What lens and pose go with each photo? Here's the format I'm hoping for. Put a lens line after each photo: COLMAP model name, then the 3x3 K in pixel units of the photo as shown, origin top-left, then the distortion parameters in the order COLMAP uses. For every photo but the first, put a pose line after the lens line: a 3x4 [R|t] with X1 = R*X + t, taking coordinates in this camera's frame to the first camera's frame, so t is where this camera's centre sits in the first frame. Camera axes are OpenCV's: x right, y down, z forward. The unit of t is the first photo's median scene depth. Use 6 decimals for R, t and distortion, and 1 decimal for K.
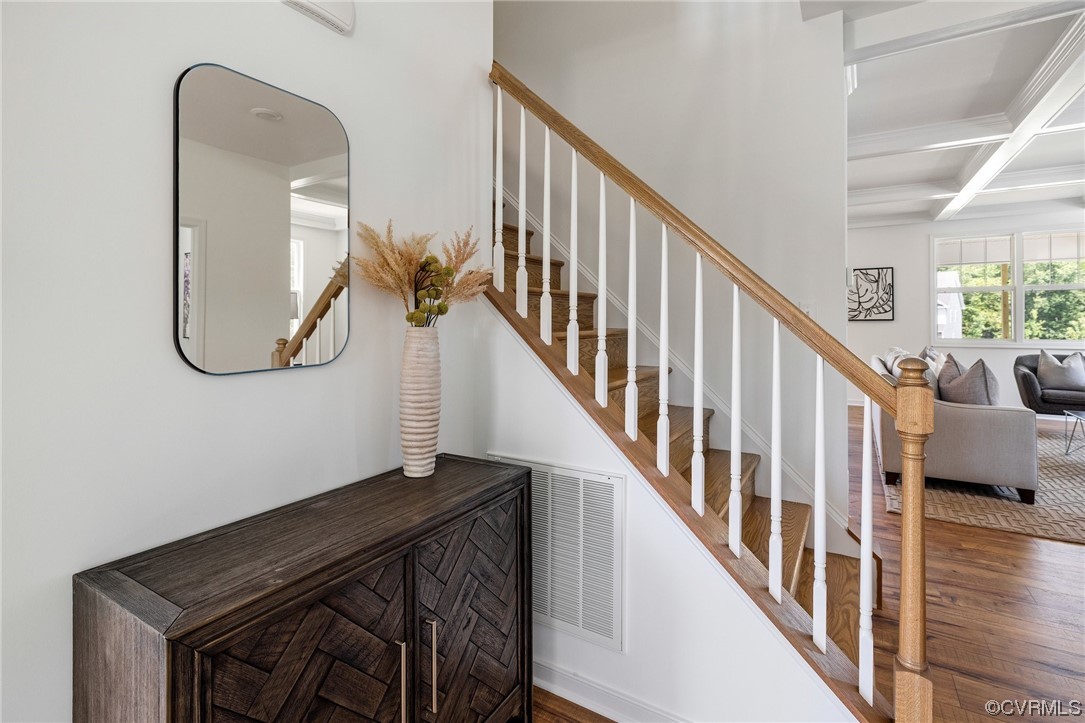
lens RADIAL K [[492.2, 0, 563.4], [0, 492.2, 315.8], [0, 0, 1]] dist [-0.004811, -0.000297]
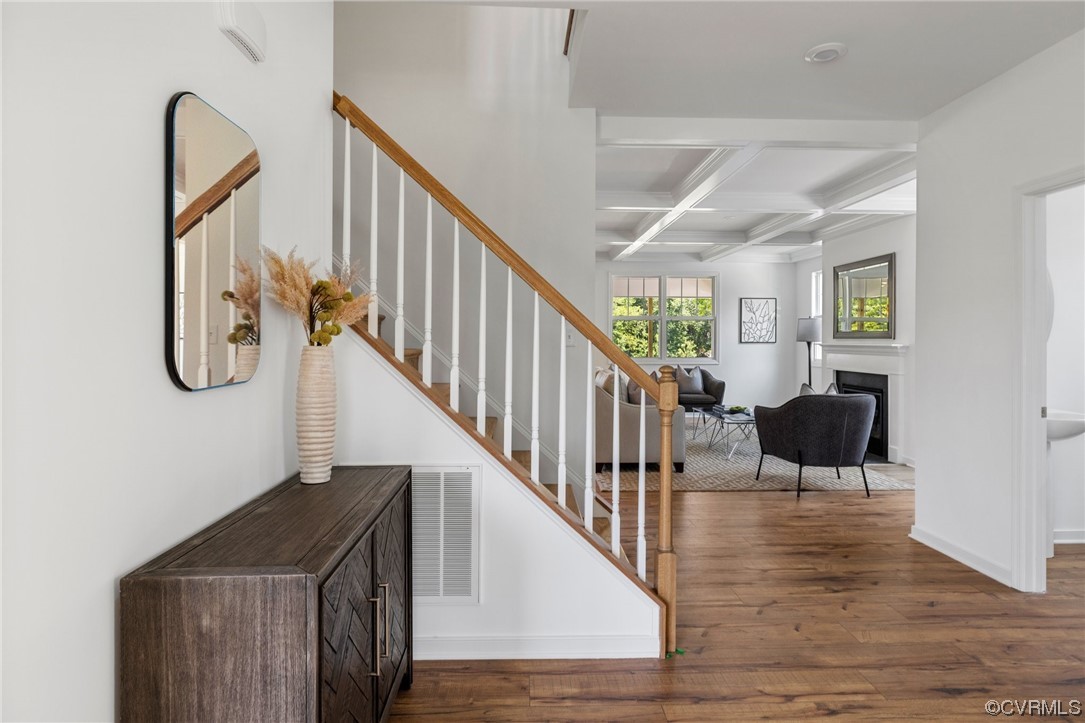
lens RADIAL K [[544.5, 0, 535.3], [0, 544.5, 339.7], [0, 0, 1]] dist [-0.002167, 0.000158]
pose [[0.854677, 0.008344, 0.519093, -0.490496], [-0.011967, 0.999922, 0.003630, -0.001267], [-0.519022, -0.009314, 0.854710, -0.267916]]
